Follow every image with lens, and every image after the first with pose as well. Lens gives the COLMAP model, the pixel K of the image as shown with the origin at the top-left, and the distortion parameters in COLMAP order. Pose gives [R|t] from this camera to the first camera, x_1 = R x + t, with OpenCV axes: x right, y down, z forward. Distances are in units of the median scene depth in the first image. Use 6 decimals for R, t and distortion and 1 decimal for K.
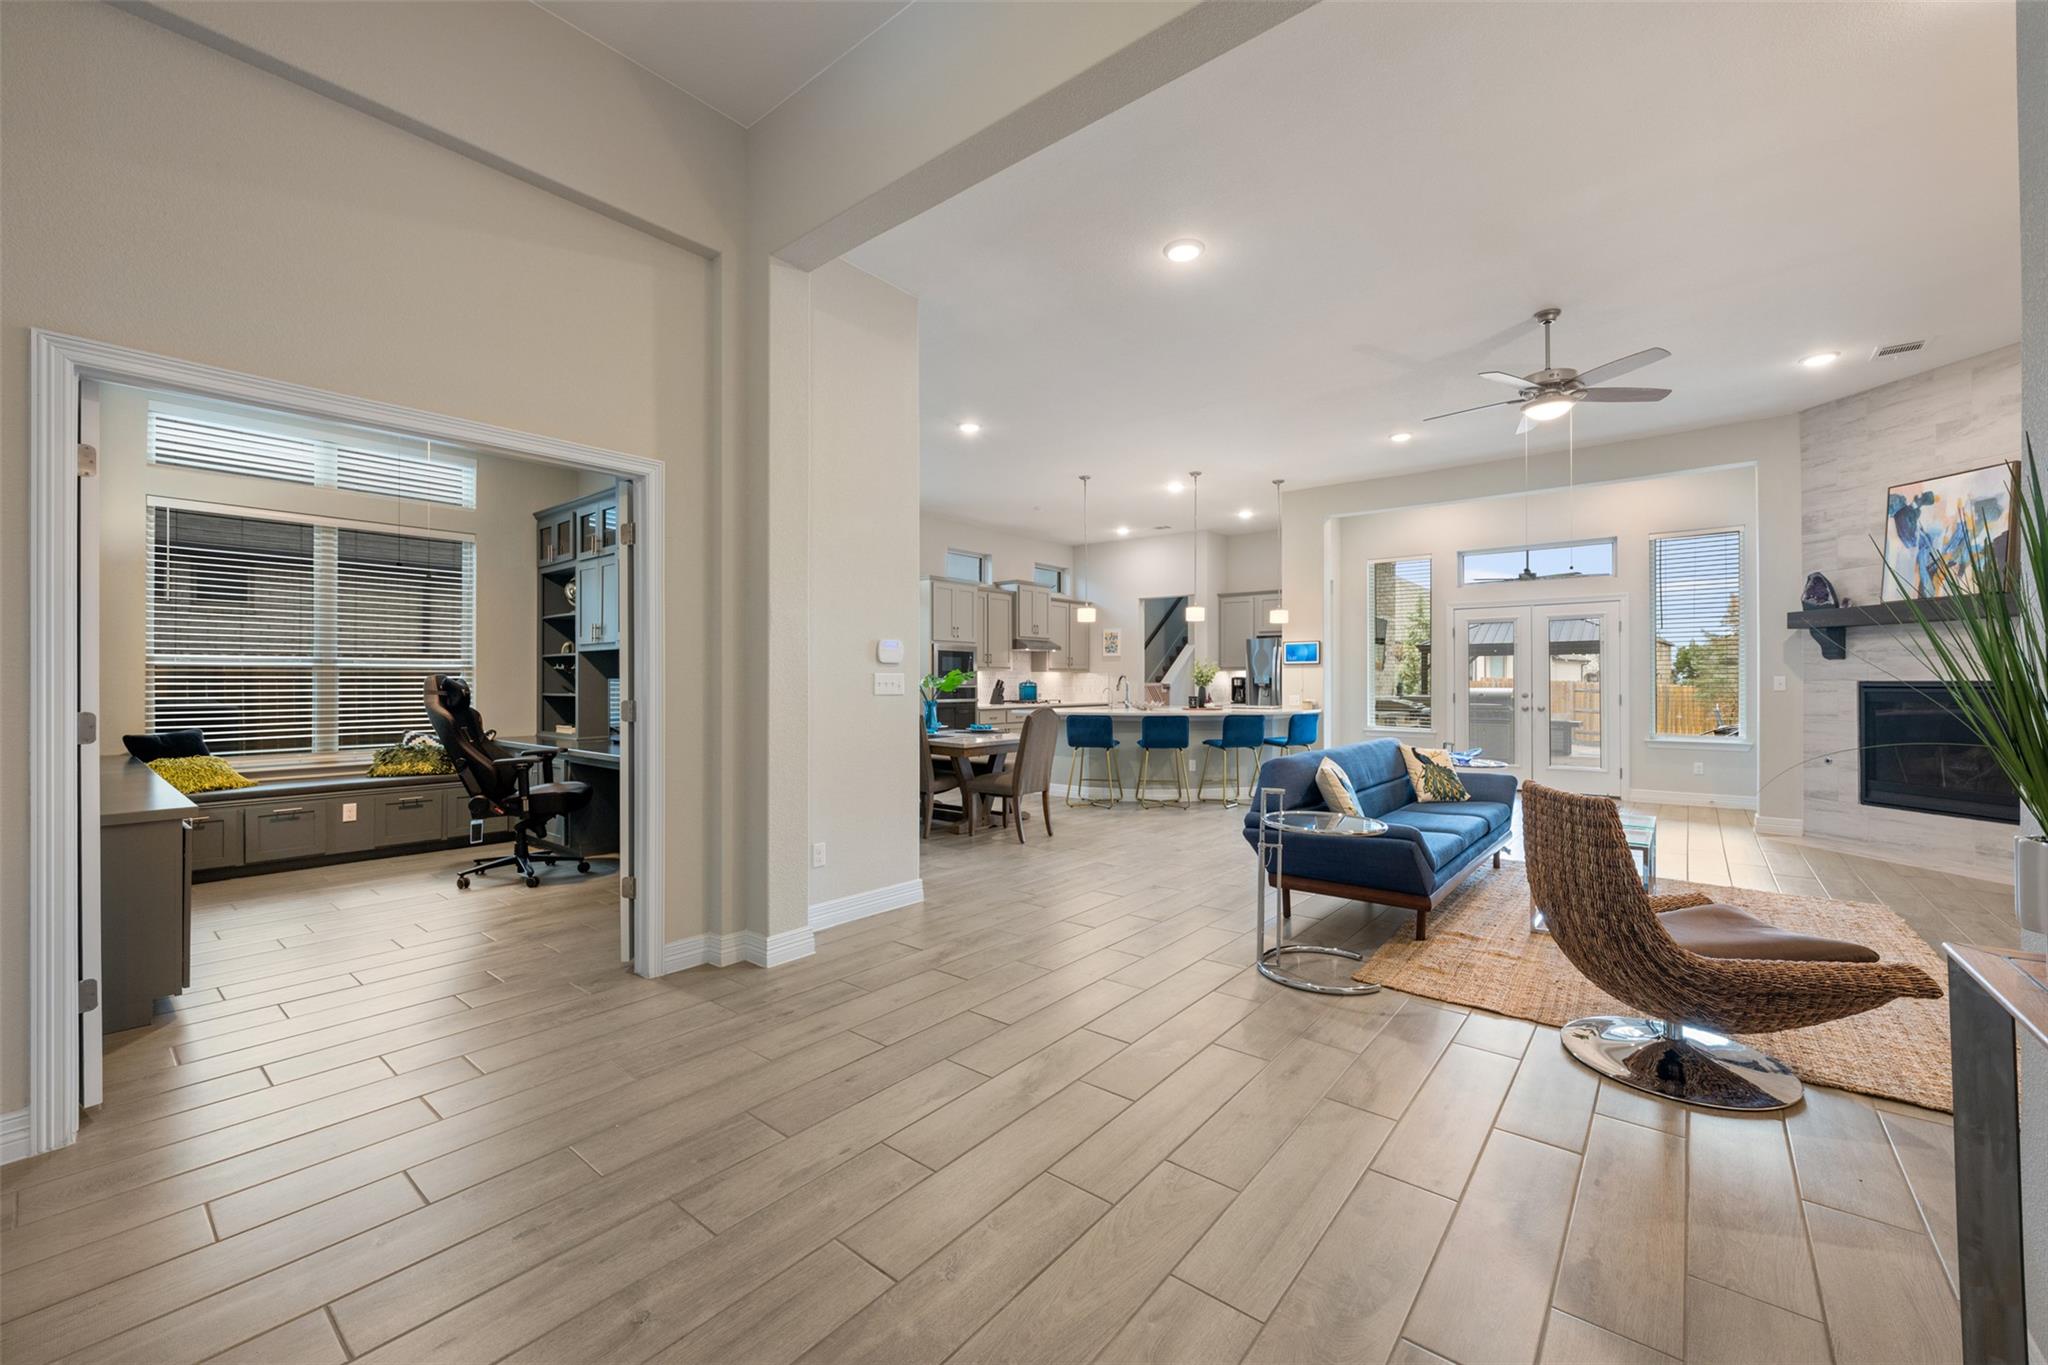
lens RADIAL K [[815.7, 0, 1024.3], [0, 815.7, 681.6], [0, 0, 1]] dist [-0.001493, 0.001307]
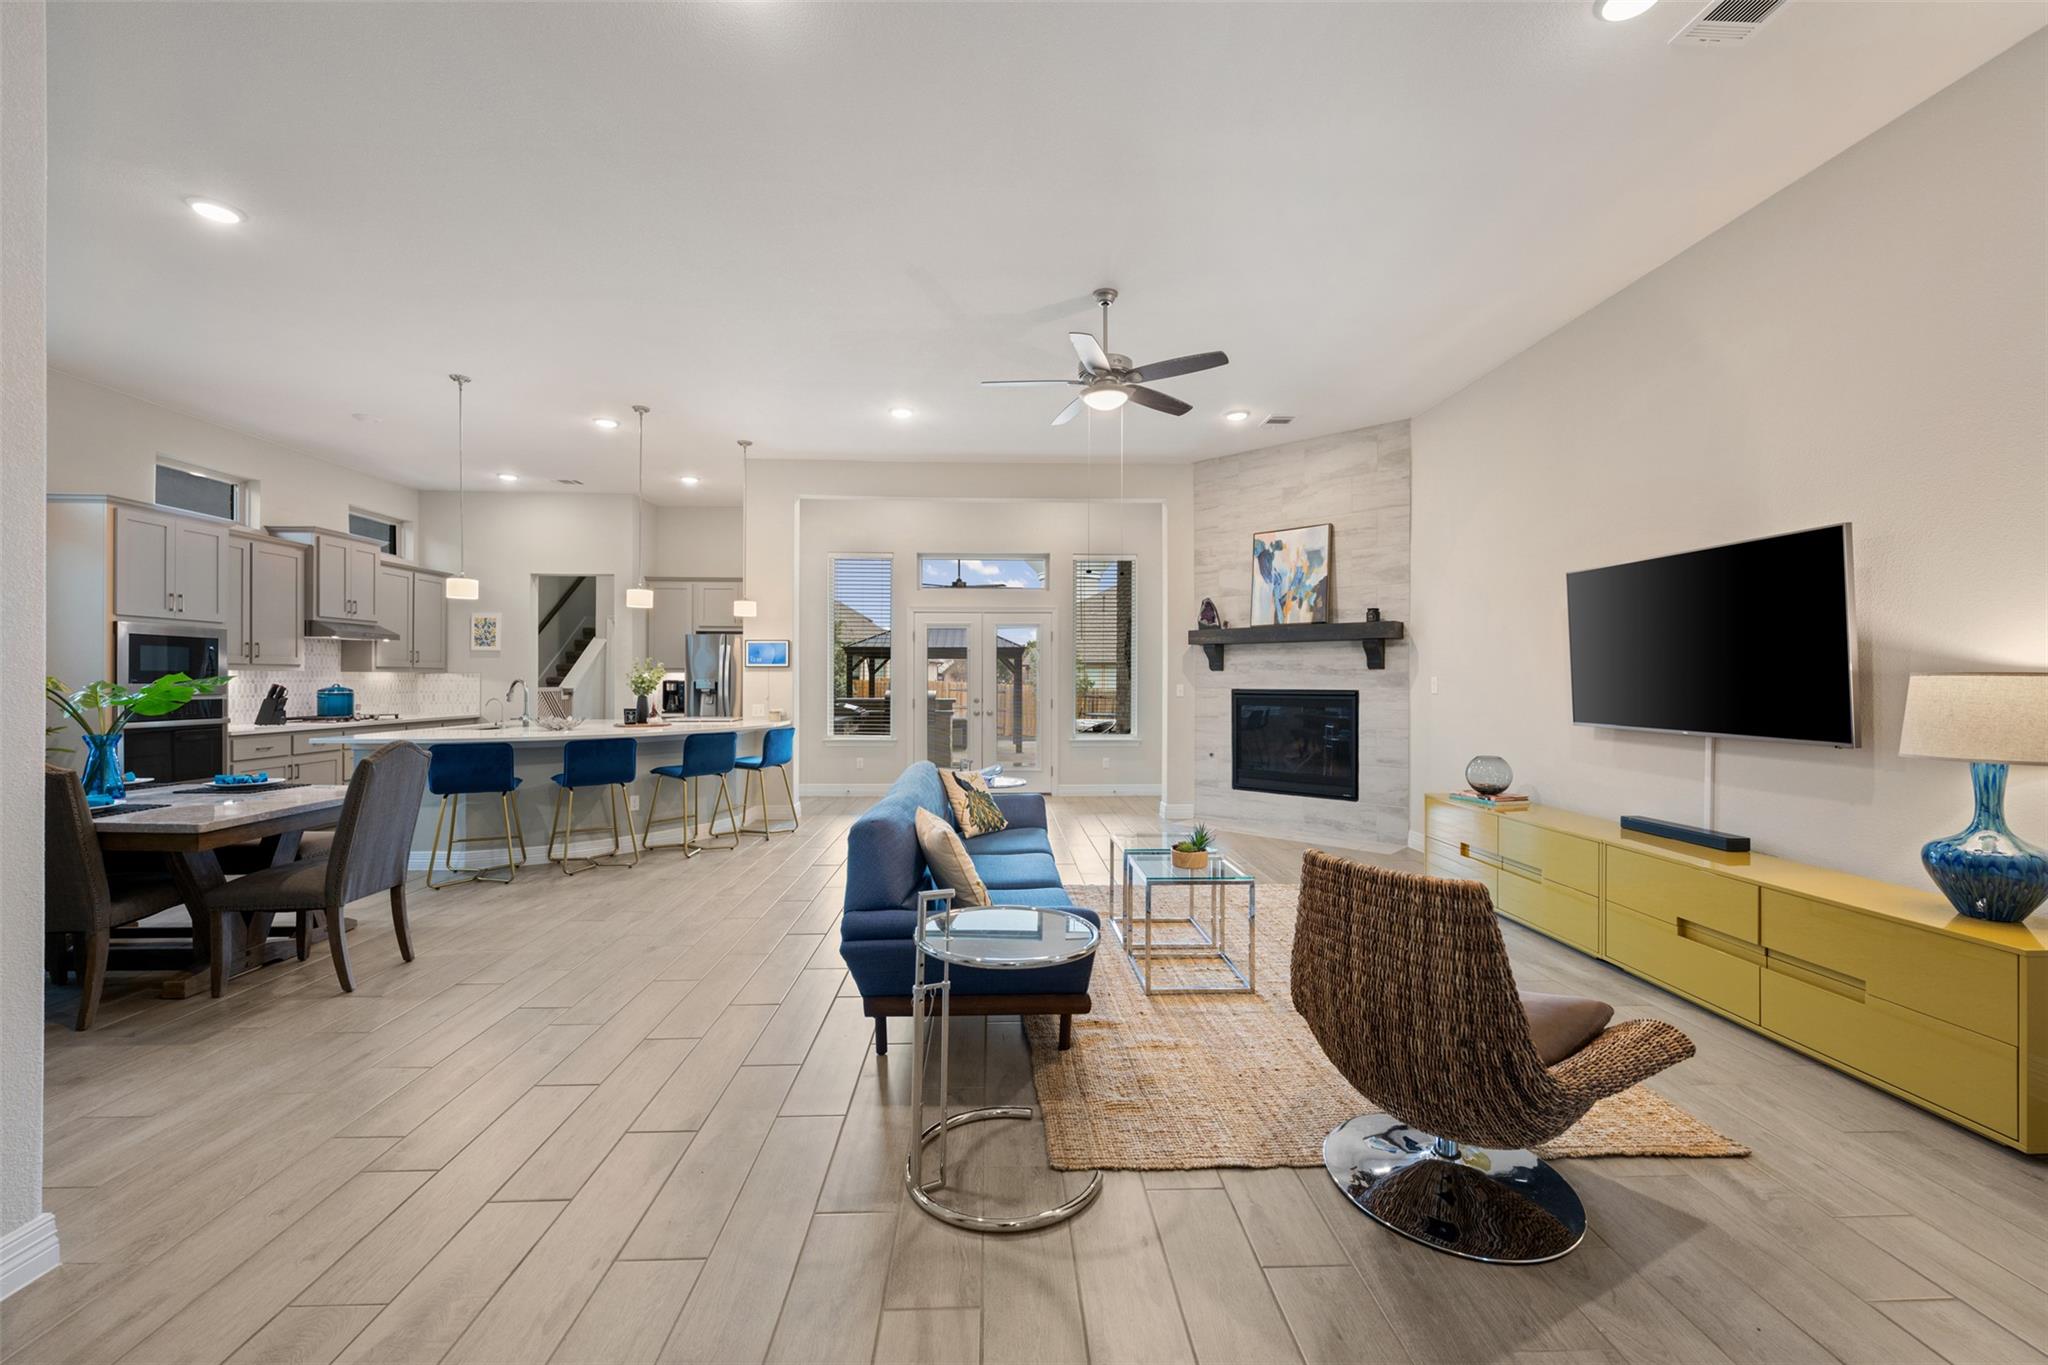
lens RADIAL K [[815.7, 0, 1023.0], [0, 815.7, 680.5], [0, 0, 1]] dist [-0.001493, 0.001307]
pose [[0.750541, 0.001590, 0.660822, -0.022606], [-0.002938, 0.999995, 0.000931, -0.012459], [-0.660817, -0.002640, 0.750542, 0.260062]]
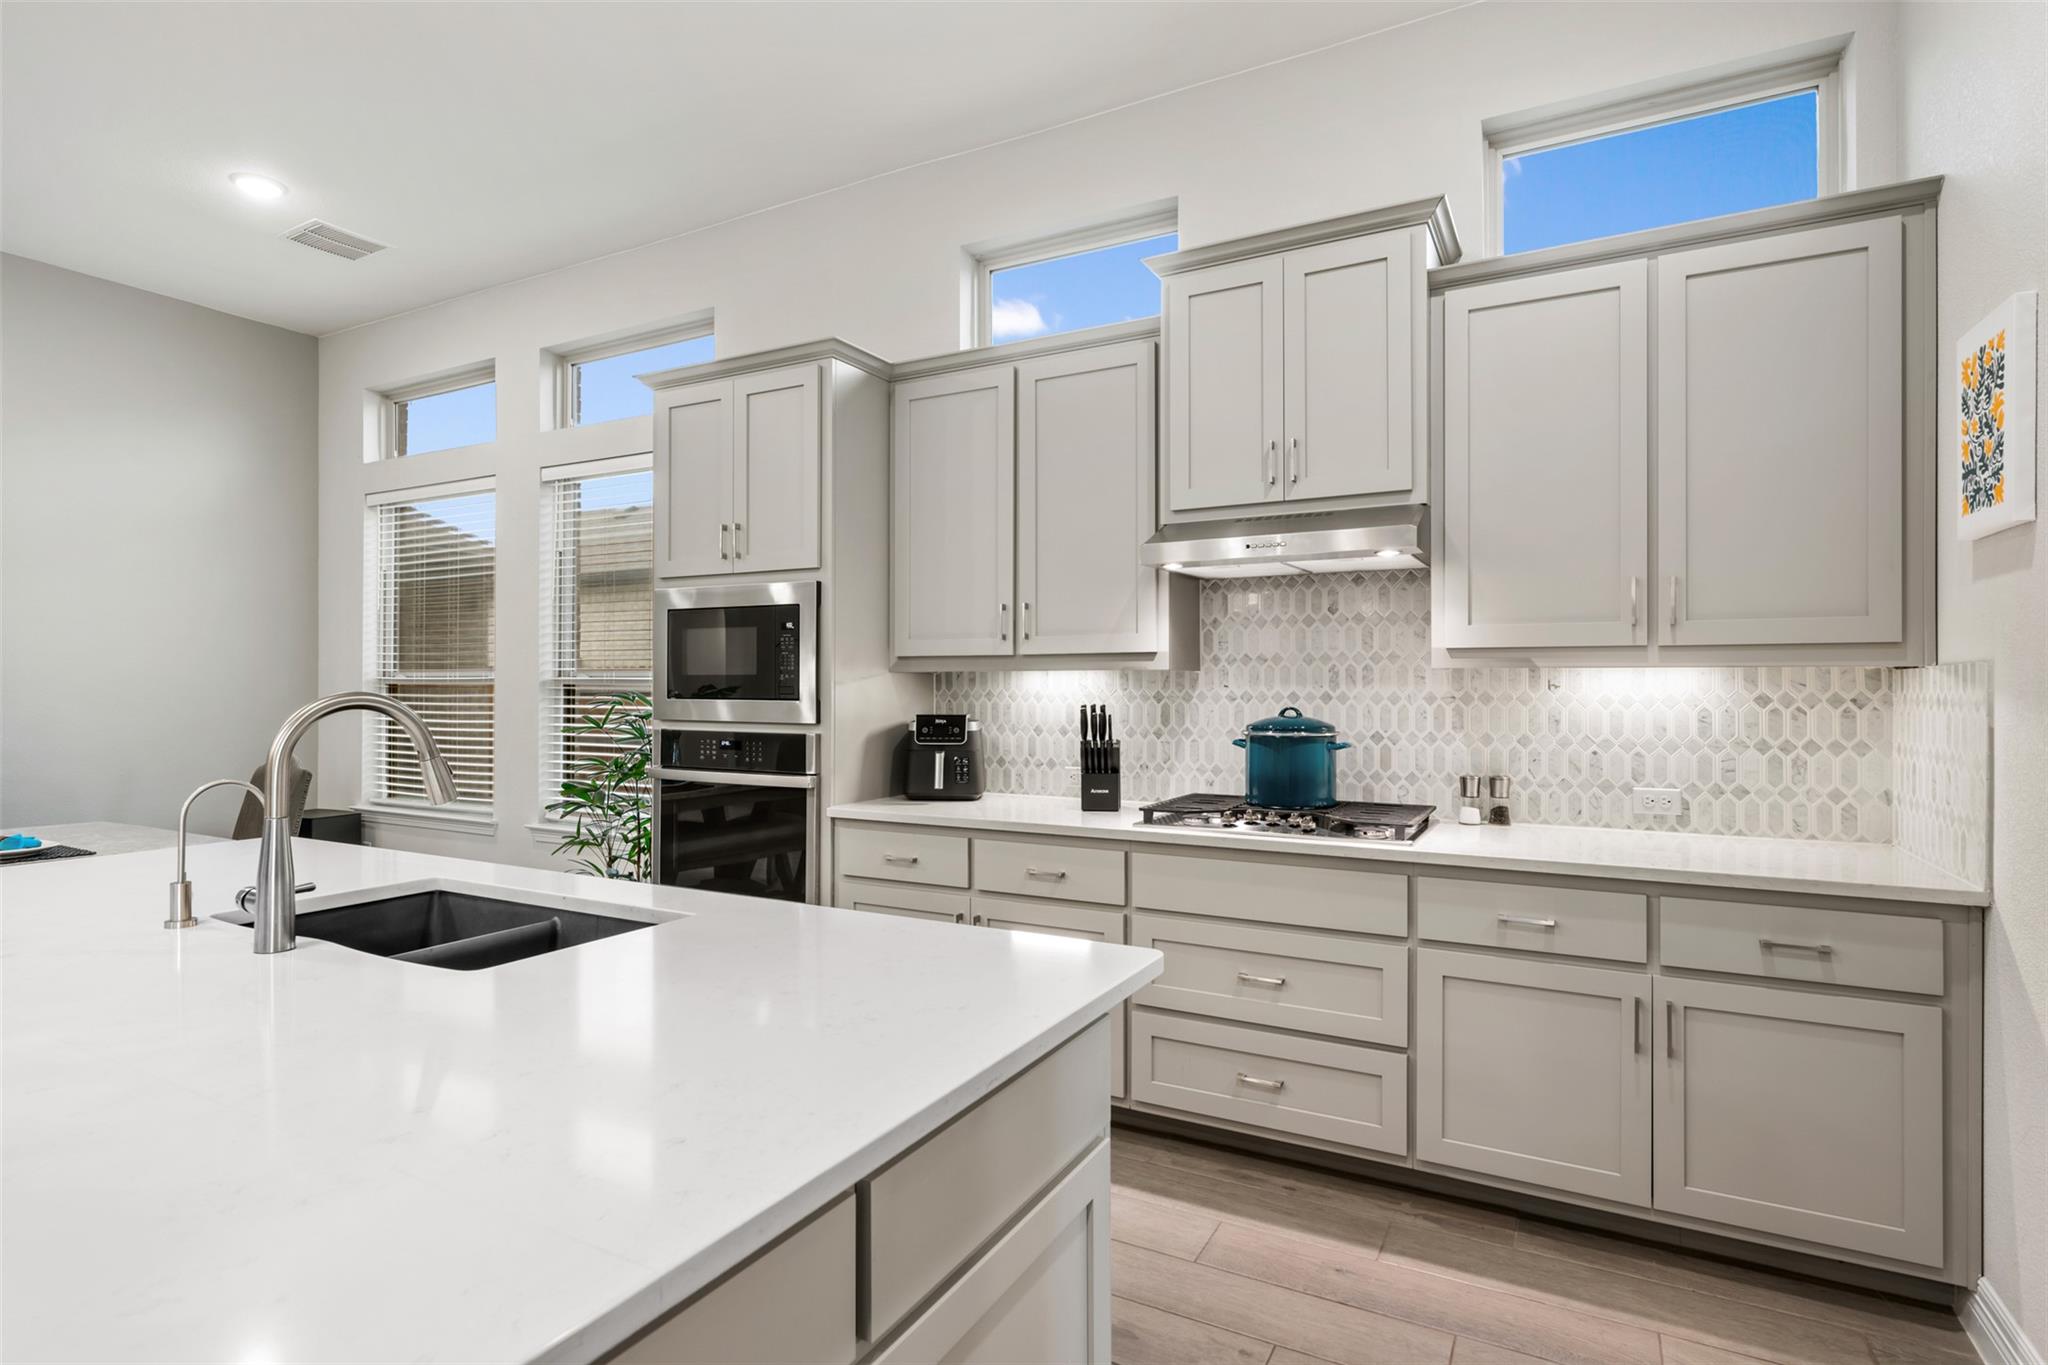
lens RADIAL K [[1036.1, 0, 1019.1], [0, 1036.1, 678.0], [0, 0, 1]] dist [0.003809, 0.000308]
pose [[0.188269, -0.005432, -0.982102, 0.422198], [0.000229, 0.999985, -0.005487, -0.014283], [0.982117, 0.000808, 0.188268, 1.469702]]
